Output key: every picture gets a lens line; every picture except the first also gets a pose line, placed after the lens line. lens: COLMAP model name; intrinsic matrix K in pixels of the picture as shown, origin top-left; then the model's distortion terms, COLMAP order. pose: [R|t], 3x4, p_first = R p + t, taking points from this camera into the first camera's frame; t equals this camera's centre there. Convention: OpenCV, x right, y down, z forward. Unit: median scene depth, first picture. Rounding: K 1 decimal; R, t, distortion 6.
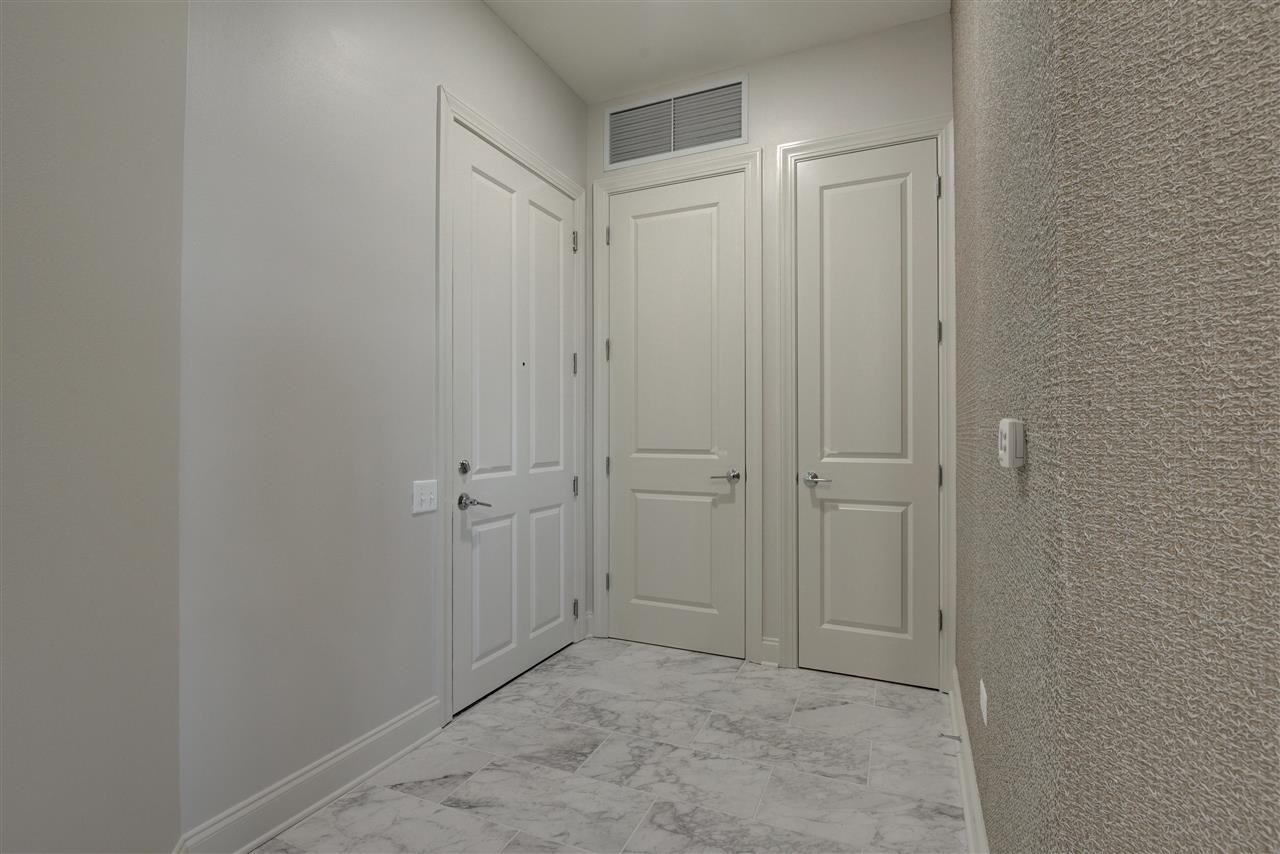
lens RADIAL K [[586.2, 0, 629.5], [0, 586.2, 434.0], [0, 0, 1]] dist [-0.014441, -0.002387]
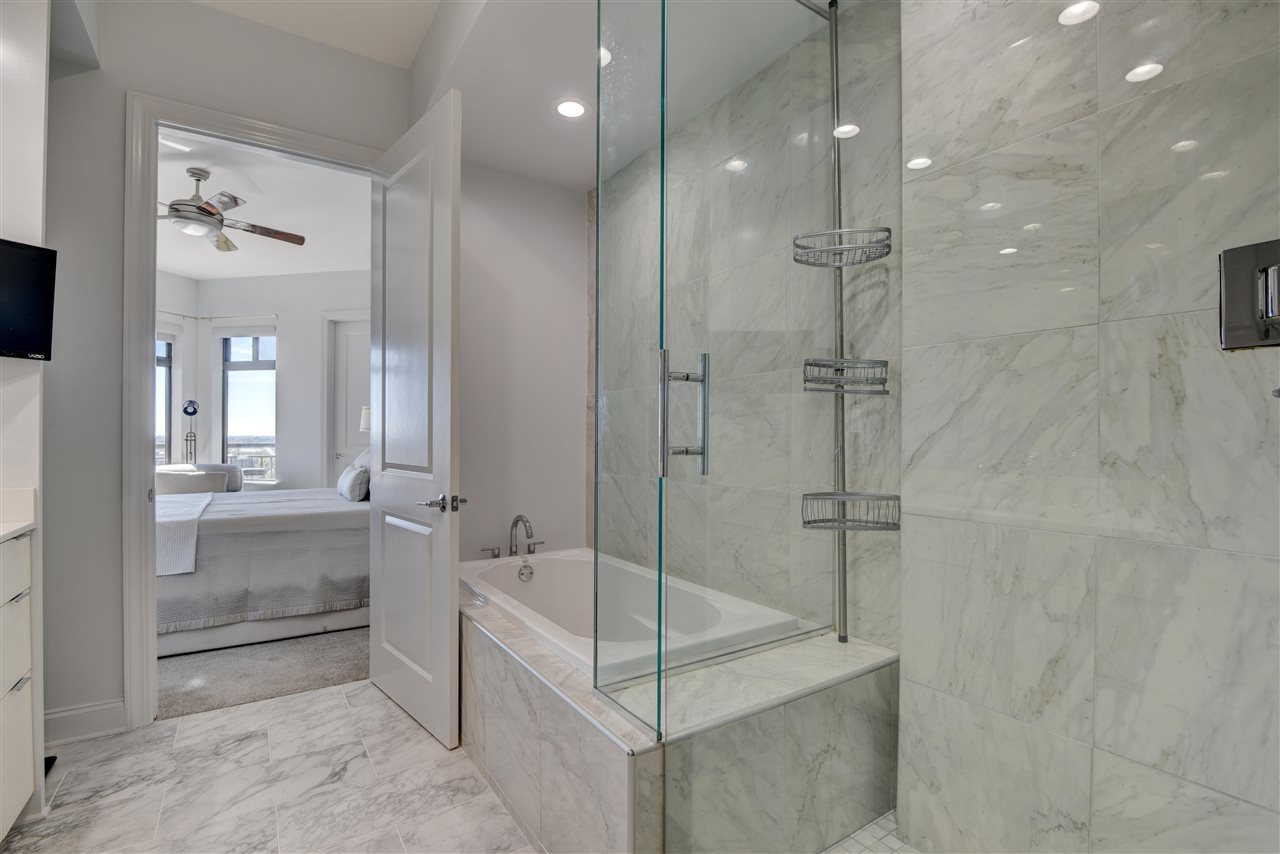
lens RADIAL K [[586.2, 0, 632.5], [0, 586.2, 430.1], [0, 0, 1]] dist [-0.014441, -0.002387]
pose [[-0.523446, -0.003636, -0.852051, 0.840086], [0.003747, 0.999971, -0.006570, -0.014233], [0.852051, -0.006632, -0.523417, 1.837728]]
